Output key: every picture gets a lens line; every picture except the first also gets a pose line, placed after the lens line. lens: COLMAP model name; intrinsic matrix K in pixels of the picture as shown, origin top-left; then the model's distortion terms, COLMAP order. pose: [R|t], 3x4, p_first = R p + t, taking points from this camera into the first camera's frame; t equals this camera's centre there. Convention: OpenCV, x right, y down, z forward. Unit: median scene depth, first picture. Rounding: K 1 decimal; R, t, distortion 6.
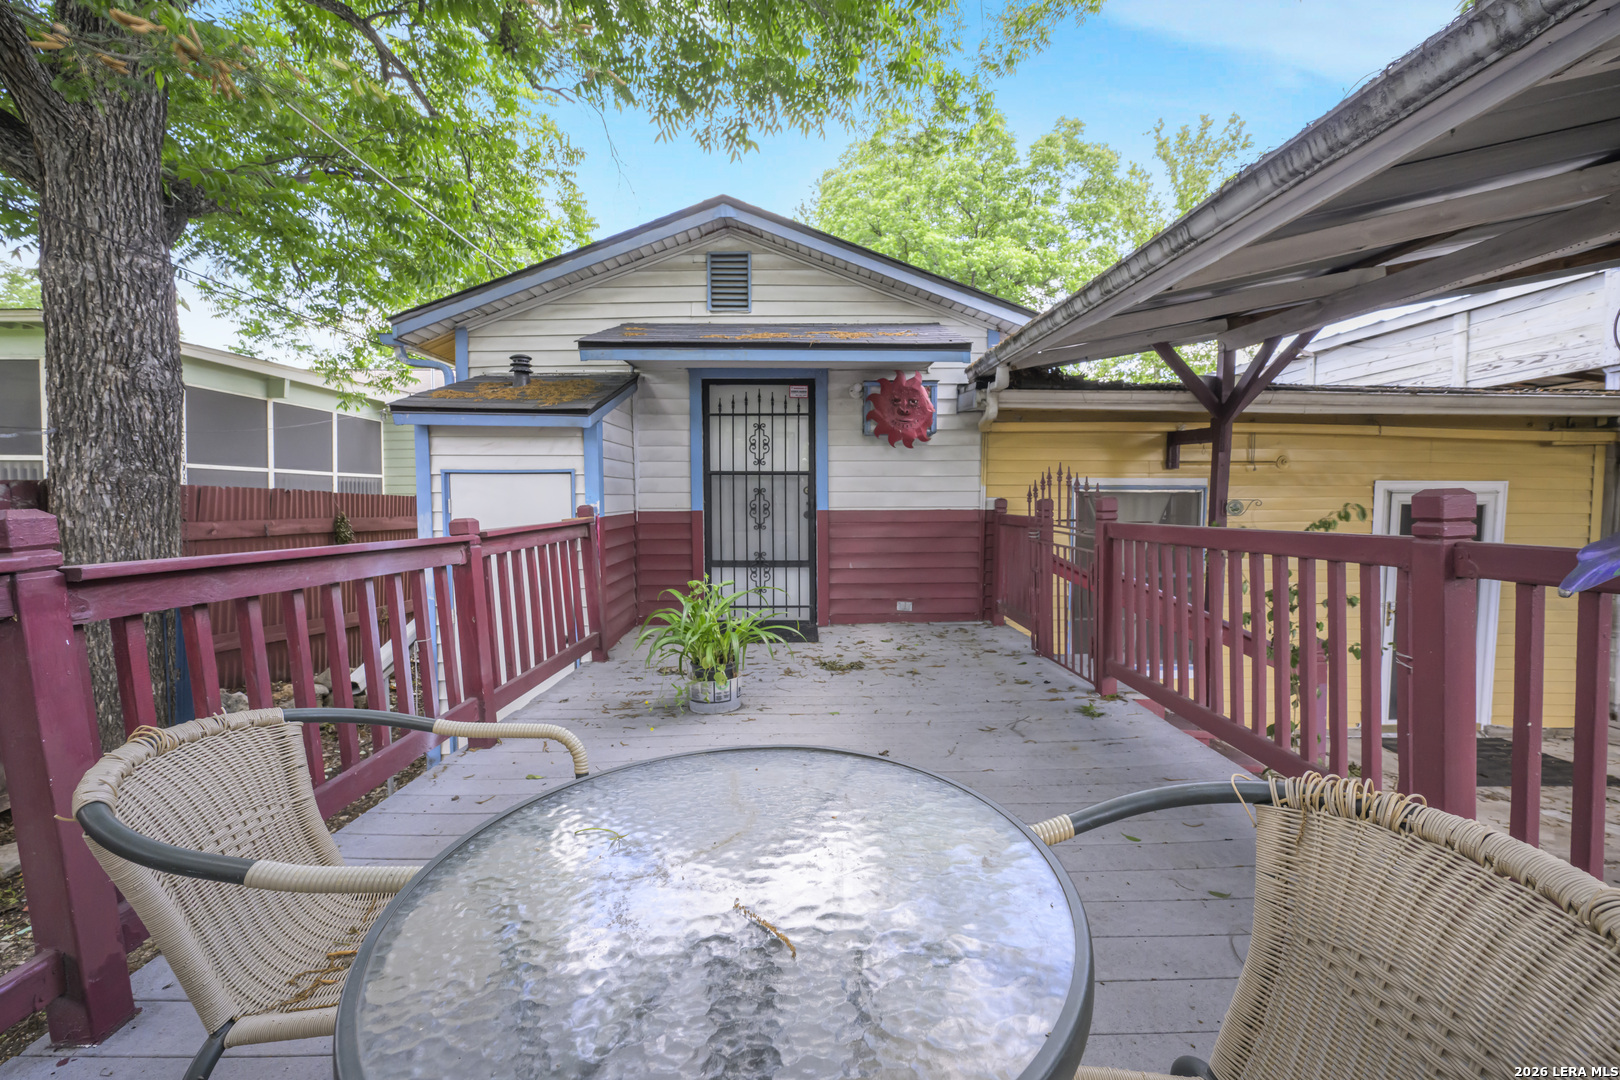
lens RADIAL K [[645.7, 0, 816.8], [0, 645.7, 532.0], [0, 0, 1]] dist [0.010195, -0.002023]
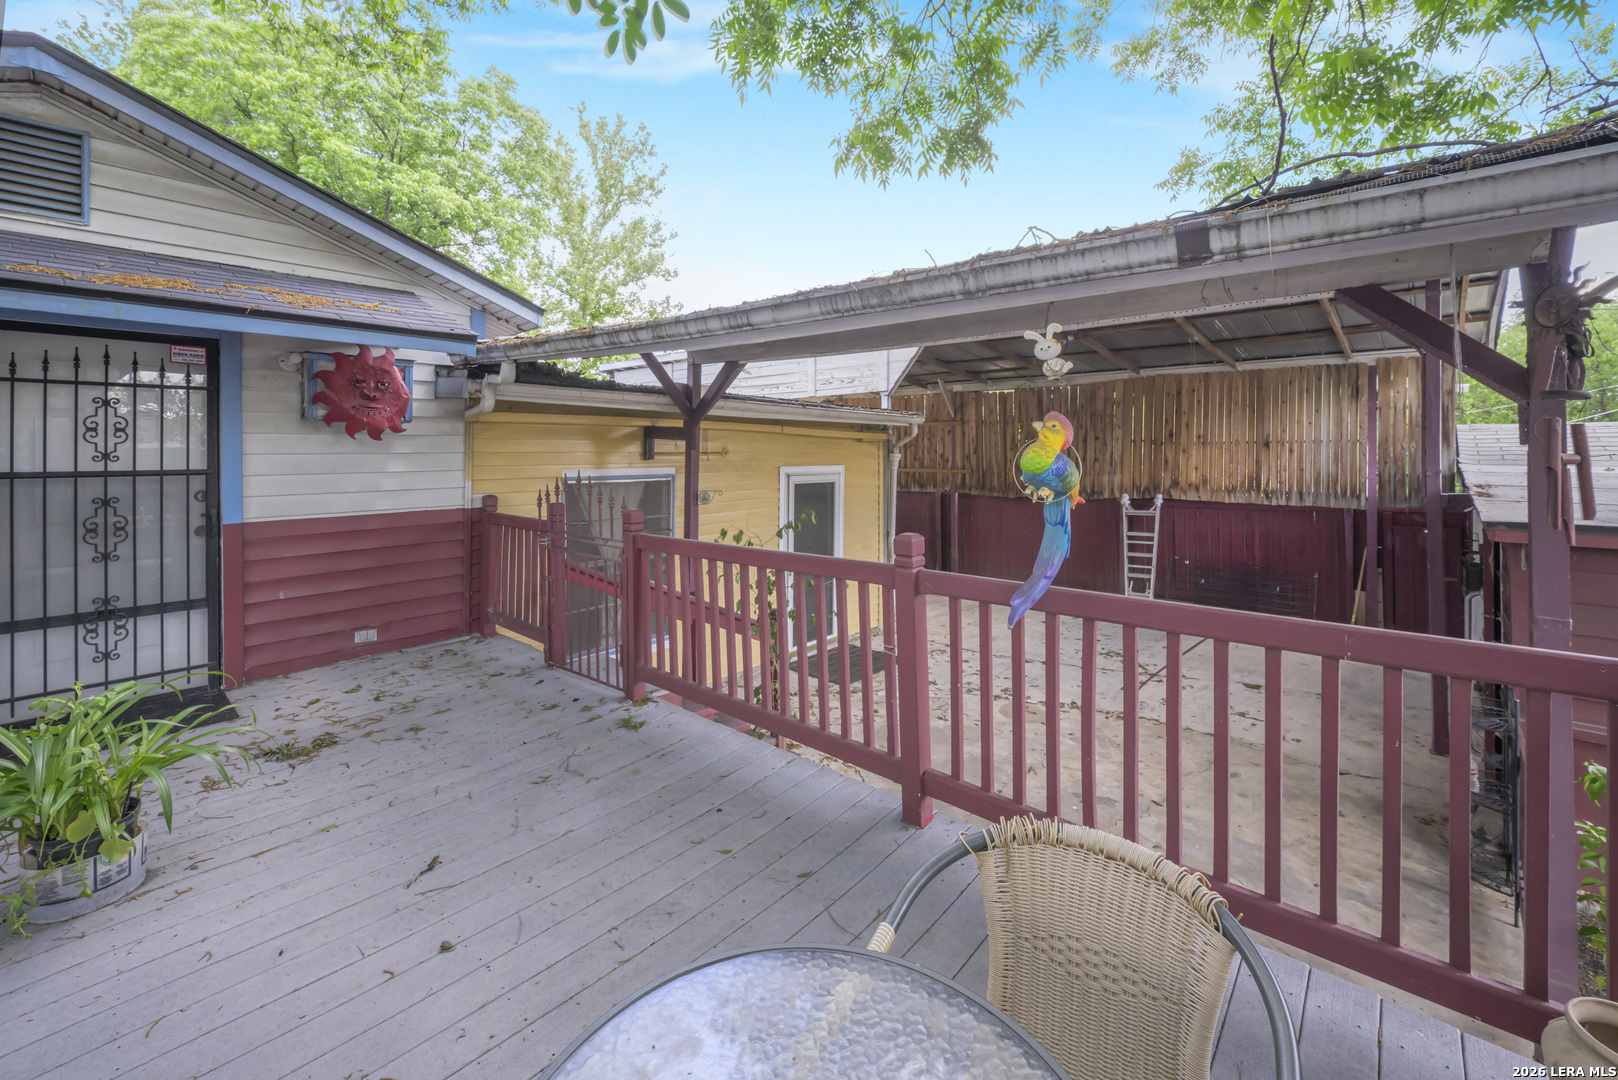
lens RADIAL K [[677.8, 0, 801.9], [0, 677.8, 449.1], [0, 0, 1]] dist [0.004010, -0.000914]
pose [[0.686643, -0.000312, 0.726994, -0.105402], [0.037216, 0.998704, -0.034722, -0.066851], [-0.726041, 0.050897, 0.685765, 0.030415]]
